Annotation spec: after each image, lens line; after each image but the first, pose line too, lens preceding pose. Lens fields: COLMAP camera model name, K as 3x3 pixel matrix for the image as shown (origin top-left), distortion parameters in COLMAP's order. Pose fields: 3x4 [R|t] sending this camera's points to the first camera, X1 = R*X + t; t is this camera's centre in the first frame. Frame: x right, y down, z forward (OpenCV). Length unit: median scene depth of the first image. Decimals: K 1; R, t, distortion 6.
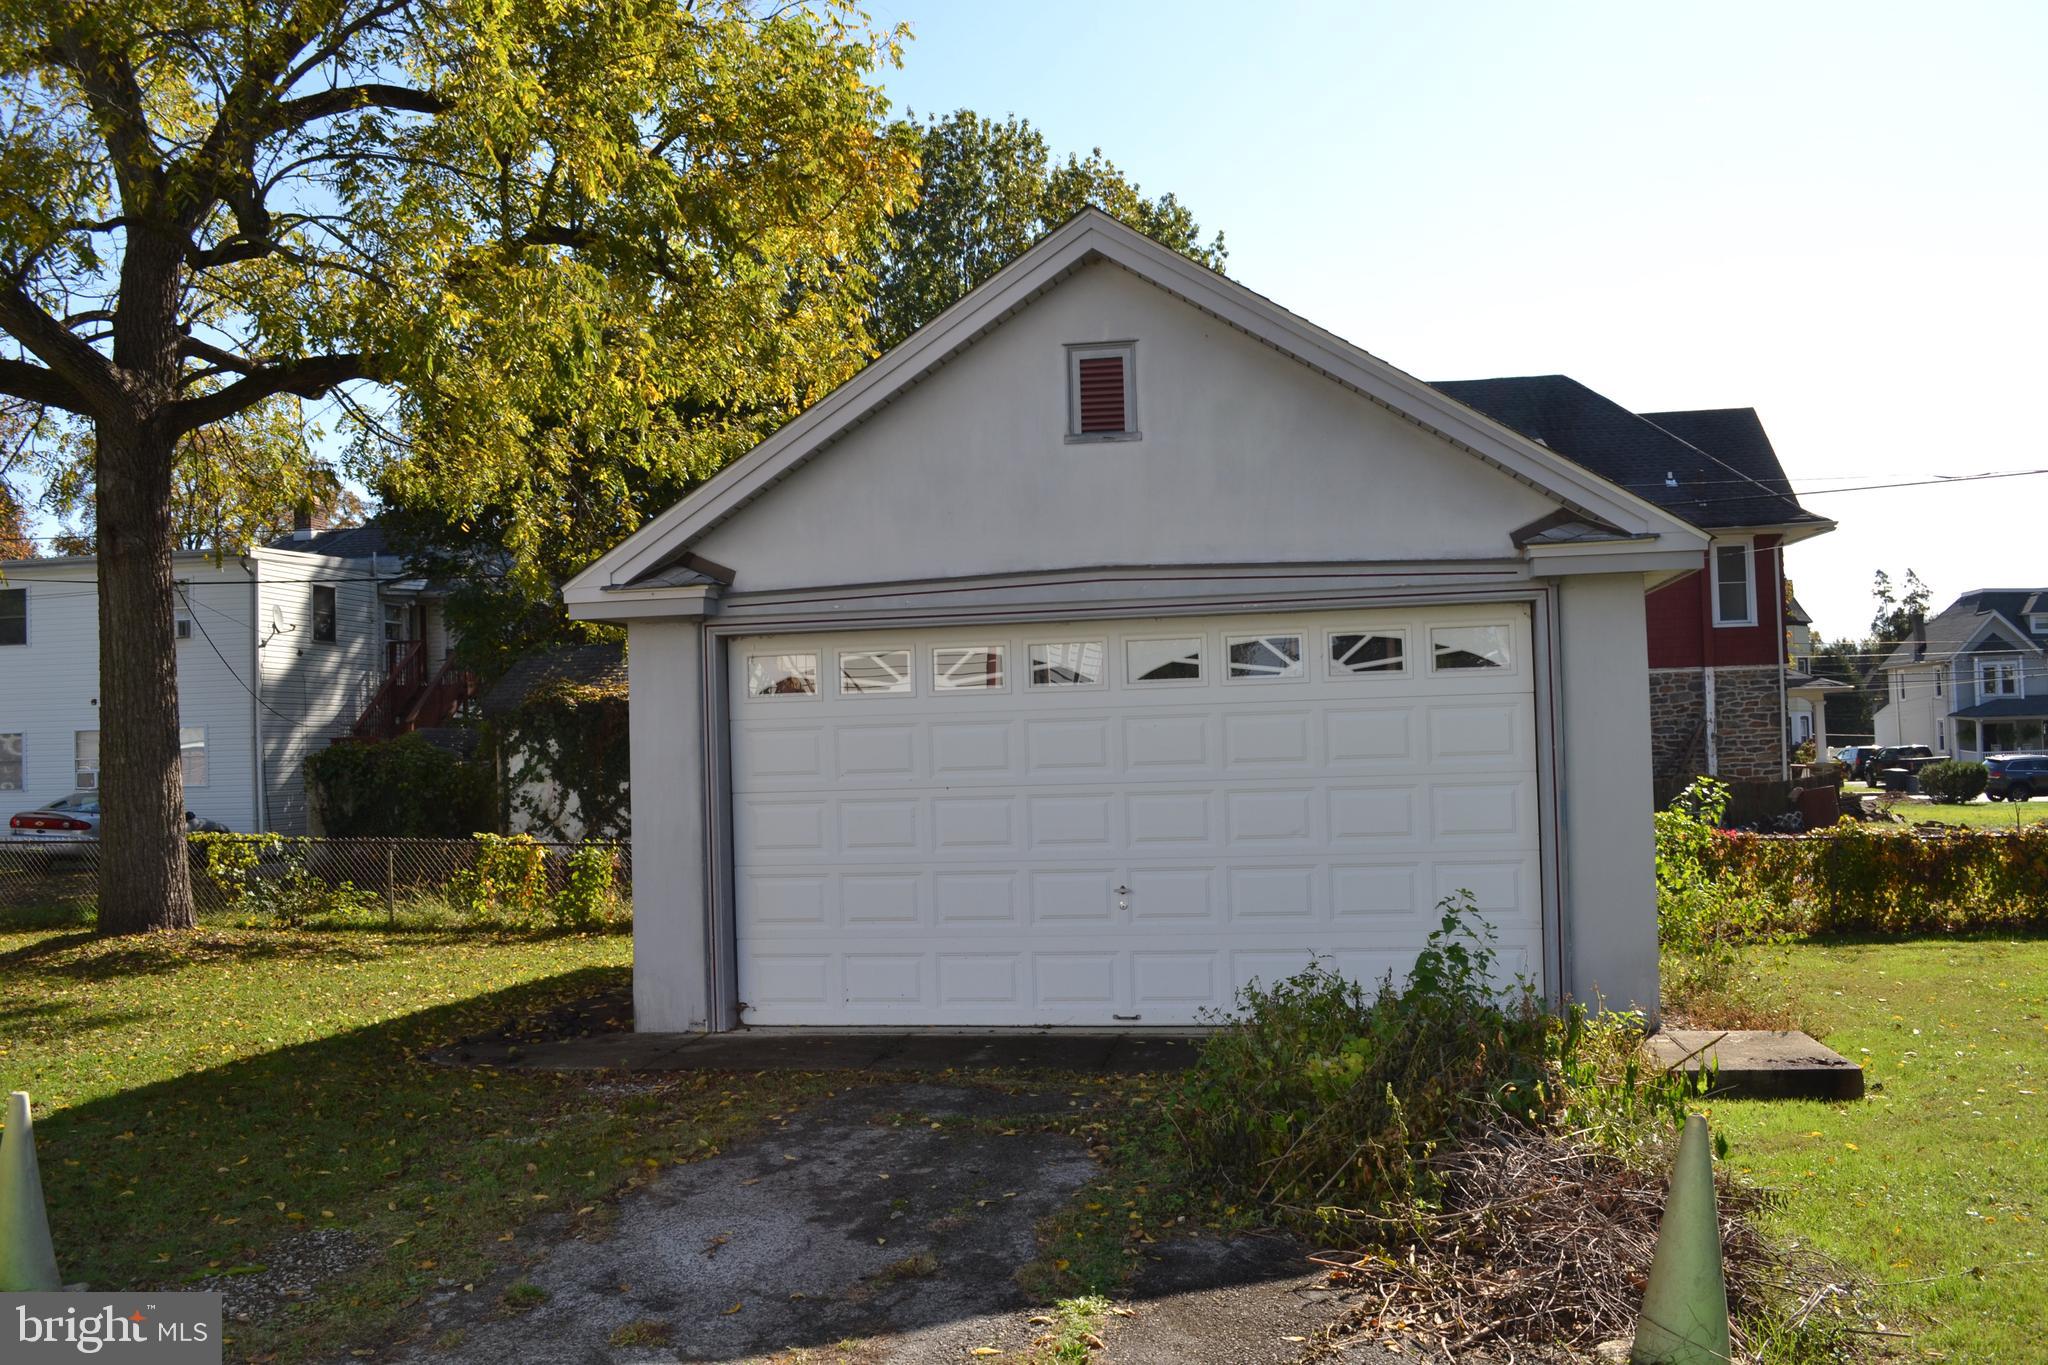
lens RADIAL K [[1640.1, 0, 1015.2], [0, 1640.1, 694.7], [0, 0, 1]] dist [-0.084759, 0.010986]
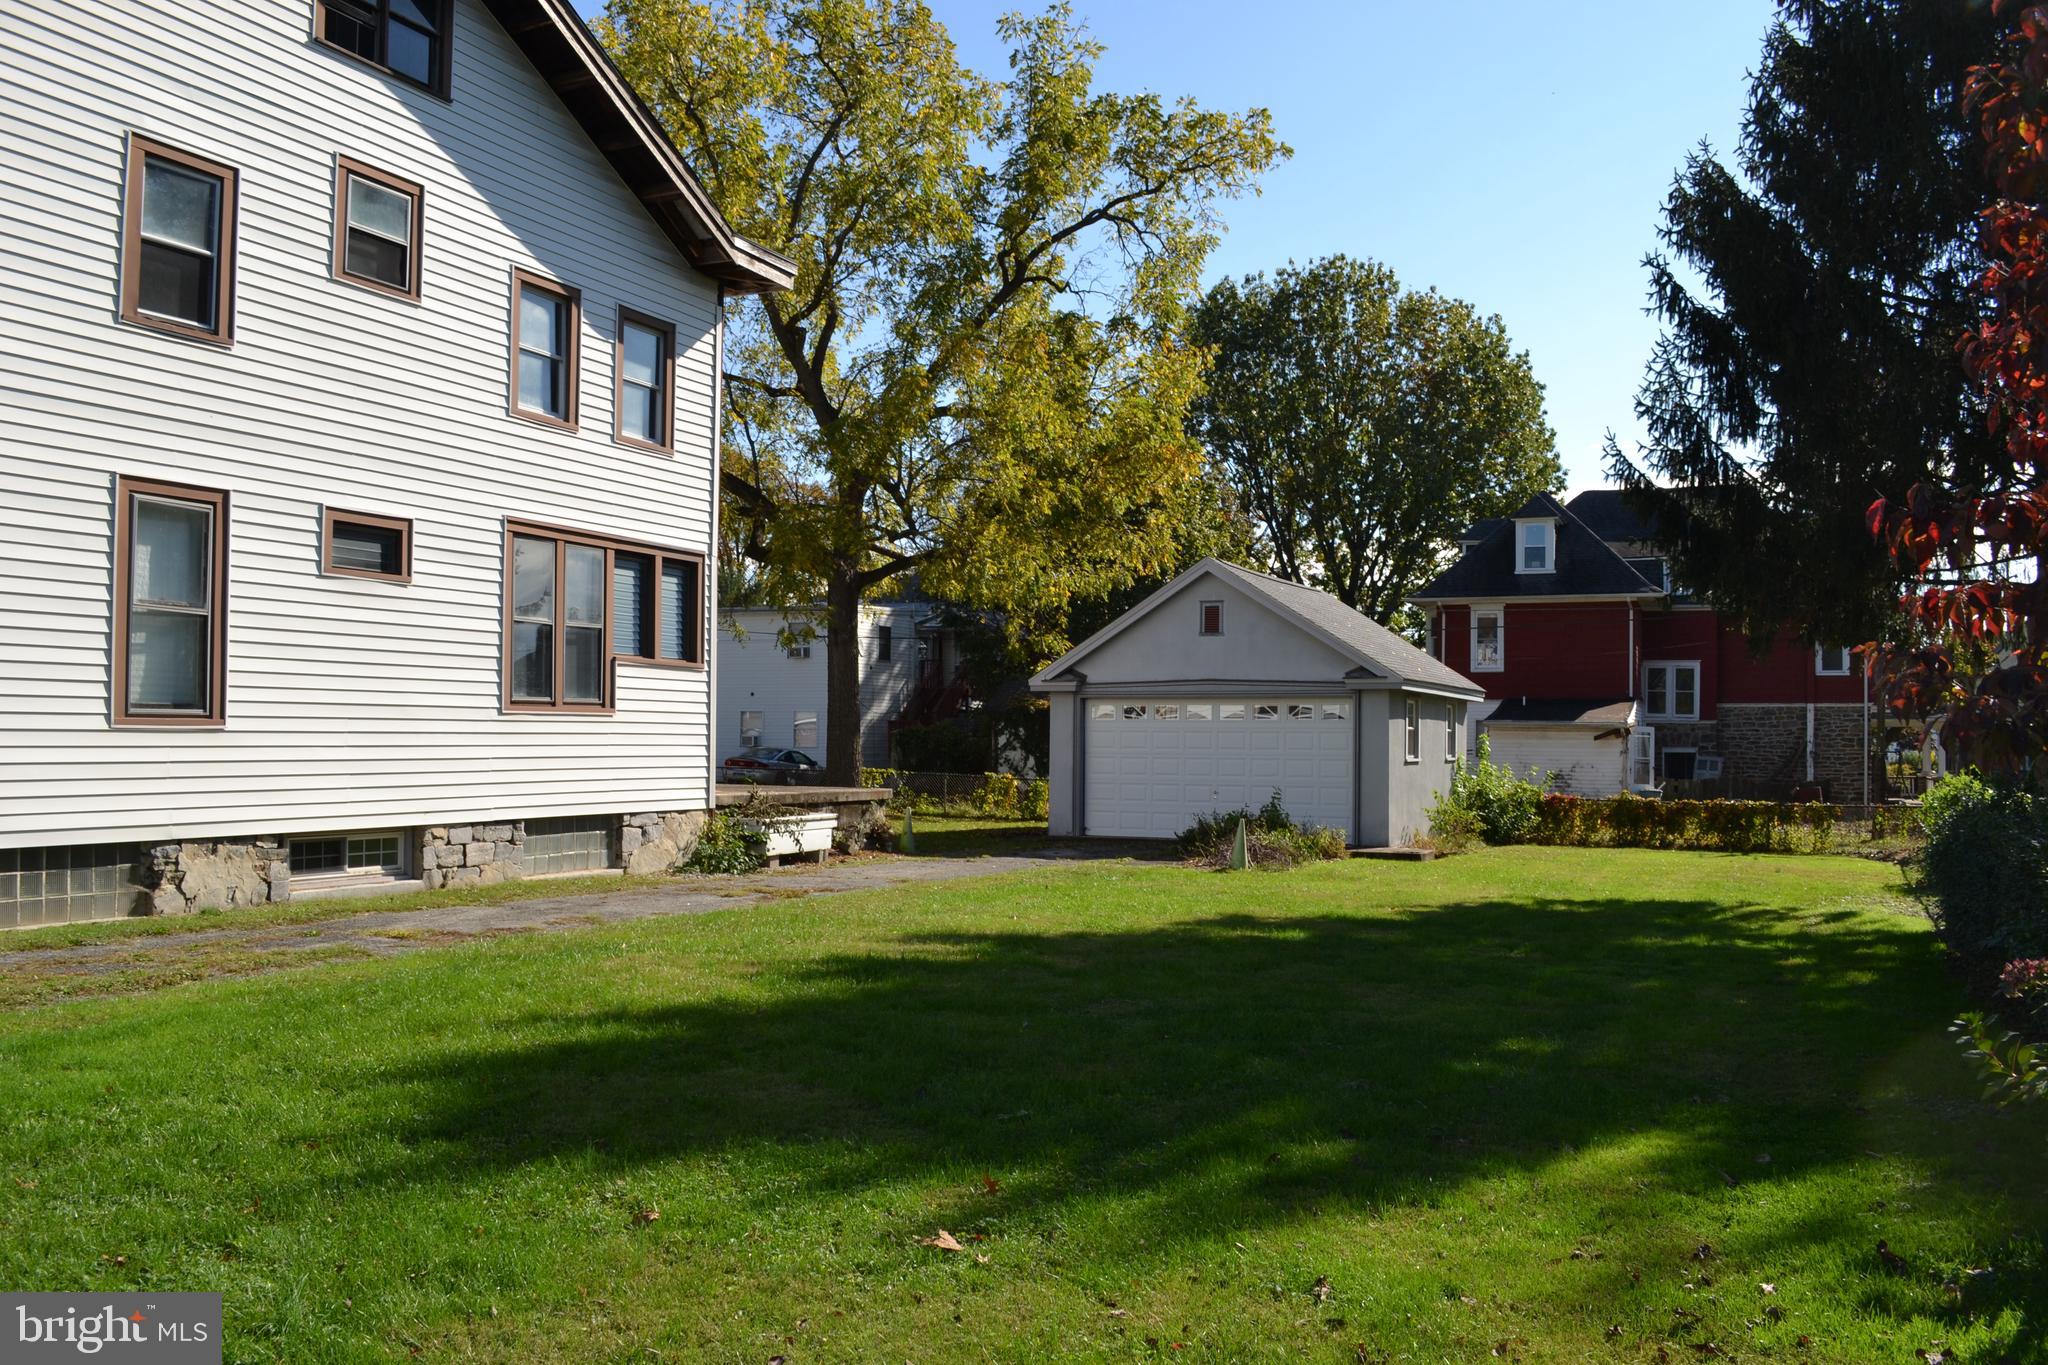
lens RADIAL K [[1640.1, 0, 1019.3], [0, 1640.1, 706.8], [0, 0, 1]] dist [-0.084759, 0.010986]
pose [[0.961680, 0.032489, -0.272241, 0.287635], [-0.028294, 0.999413, 0.019322, -0.042456], [0.272709, -0.010878, 0.962035, -1.037092]]
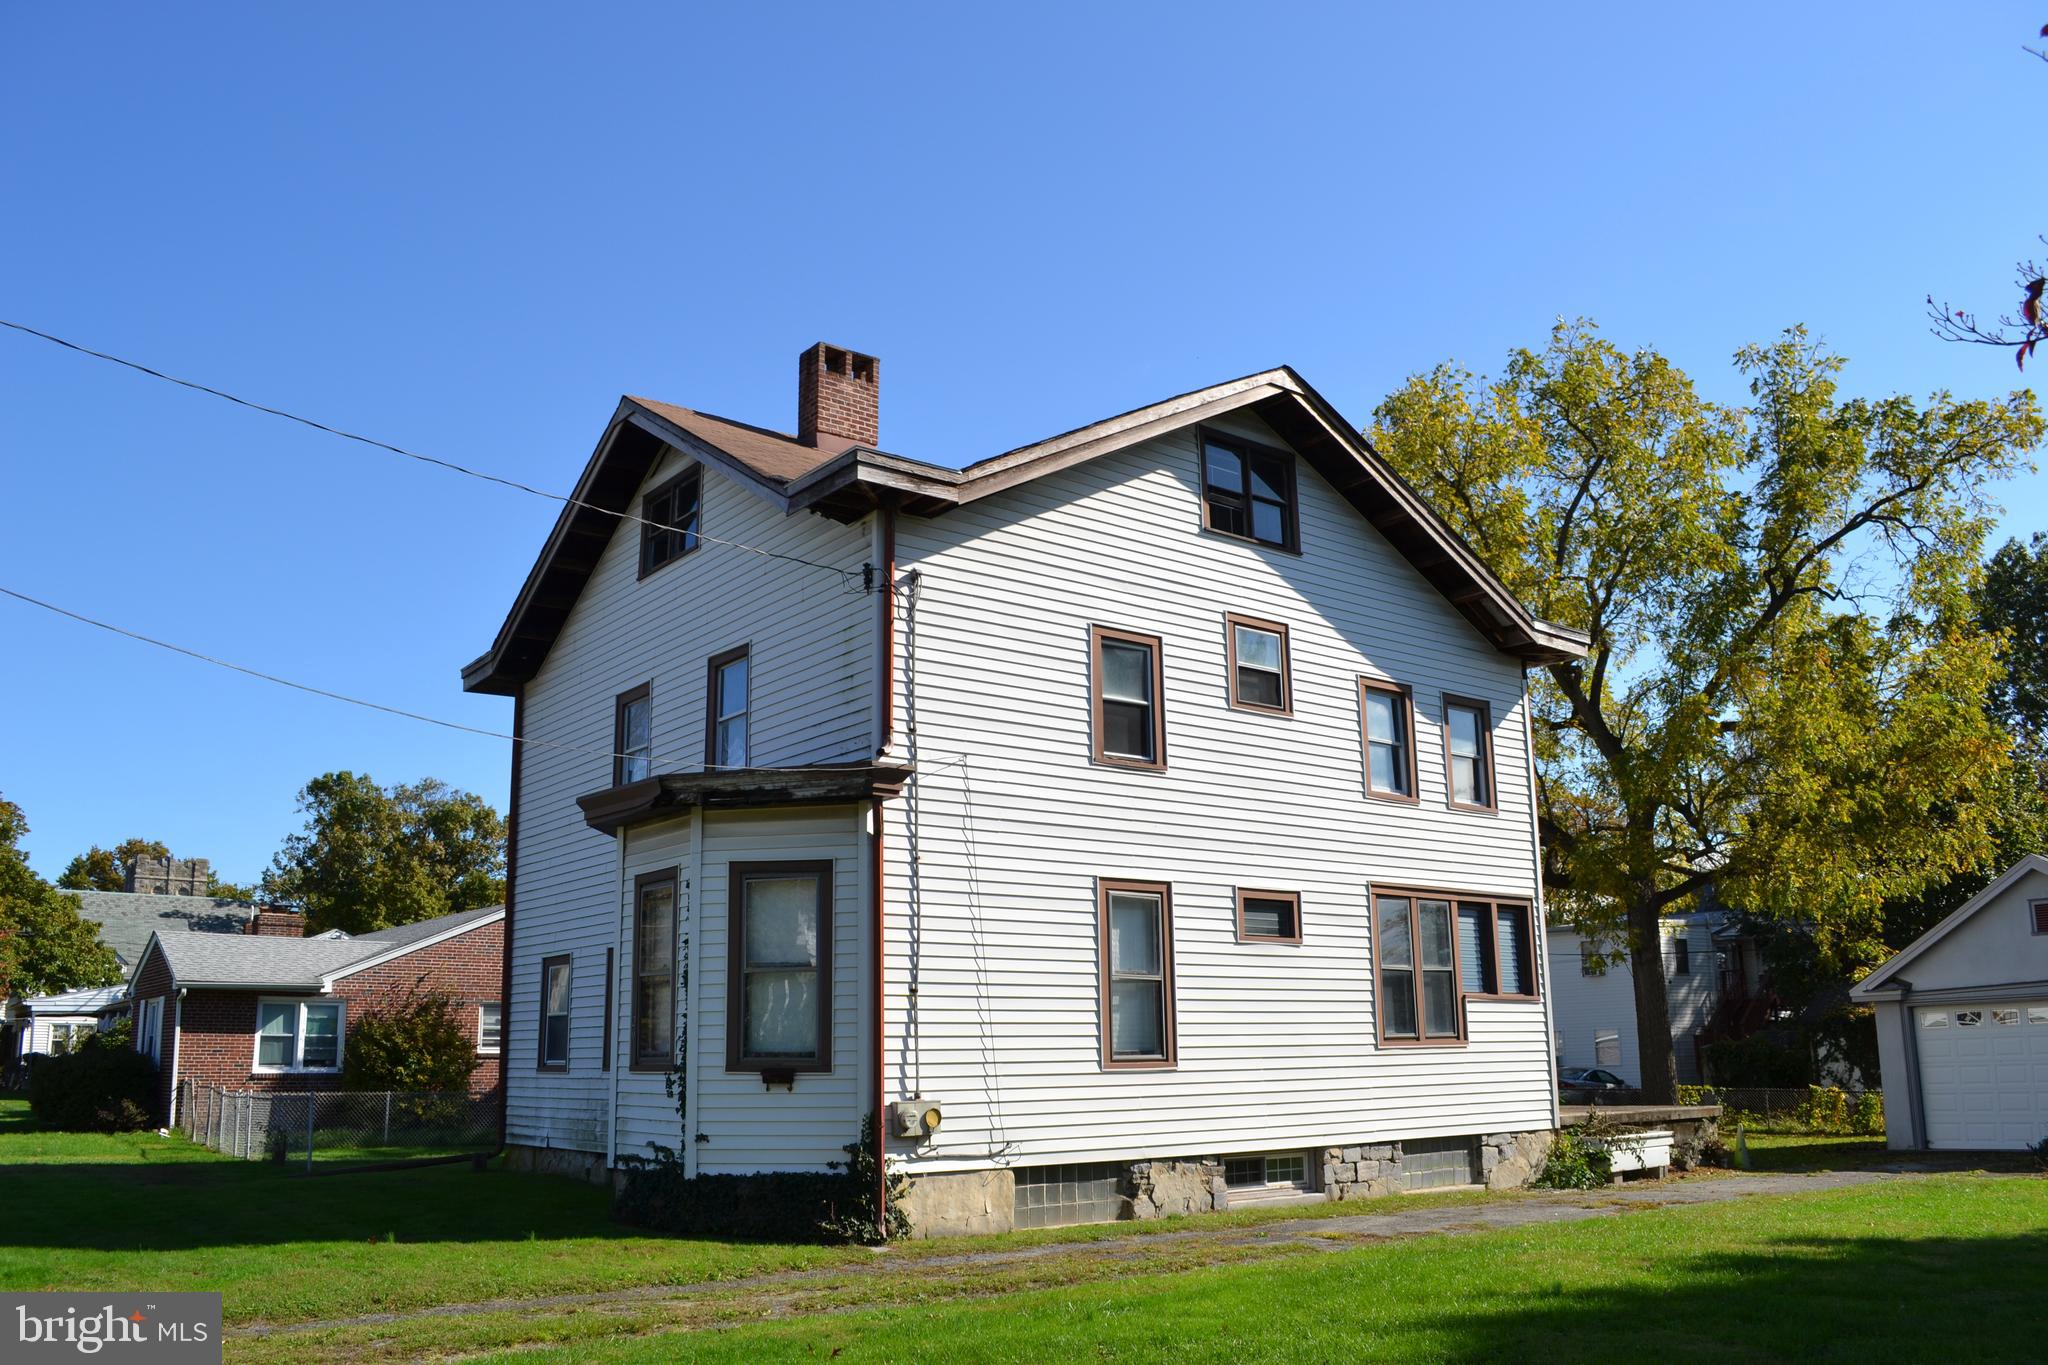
lens RADIAL K [[1640.1, 0, 1019.0], [0, 1640.1, 703.6], [0, 0, 1]] dist [-0.084759, 0.010986]
pose [[0.741792, -0.124563, -0.658960, 0.323716], [0.012310, 0.984962, -0.172329, -0.055751], [0.670517, 0.119721, 0.732171, -1.220816]]
